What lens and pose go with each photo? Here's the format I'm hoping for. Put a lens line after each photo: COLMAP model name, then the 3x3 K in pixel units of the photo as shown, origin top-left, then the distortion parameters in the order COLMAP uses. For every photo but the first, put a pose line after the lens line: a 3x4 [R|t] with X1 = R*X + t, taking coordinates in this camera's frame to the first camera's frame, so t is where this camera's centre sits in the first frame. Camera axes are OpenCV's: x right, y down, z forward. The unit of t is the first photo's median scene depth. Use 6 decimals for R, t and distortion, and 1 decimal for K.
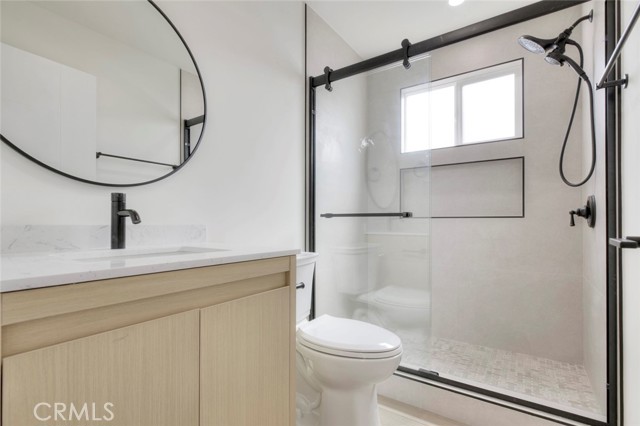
lens RADIAL K [[301.8, 0, 320.7], [0, 301.8, 218.8], [0, 0, 1]] dist [0.012927, -0.002703]
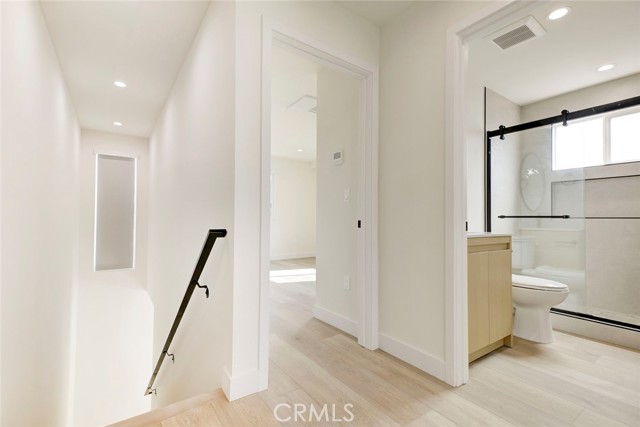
lens RADIAL K [[290.6, 0, 319.9], [0, 290.6, 217.0], [0, 0, 1]] dist [0.017691, -0.000580]
pose [[0.940902, -0.000695, -0.338678, -0.358787], [0.000328, 0.999999, -0.001142, -0.009063], [0.338679, 0.000963, 0.940902, -0.797309]]
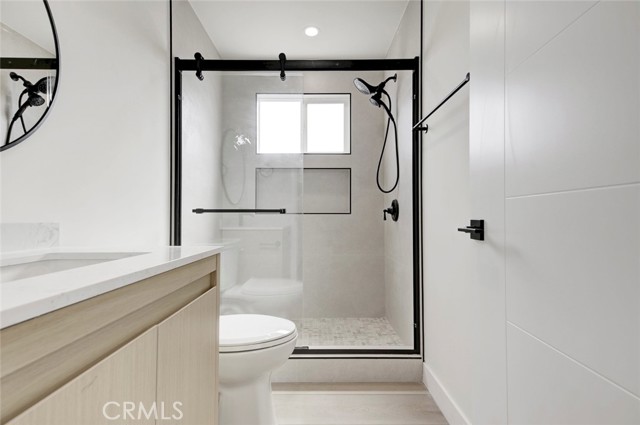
lens RADIAL K [[290.6, 0, 315.5], [0, 290.6, 212.2], [0, 0, 1]] dist [0.017691, -0.000580]
pose [[0.827245, 0.008061, 0.561784, -0.183401], [-0.003864, 0.999955, -0.008658, -0.000438], [-0.561829, 0.004991, 0.827239, 0.042580]]
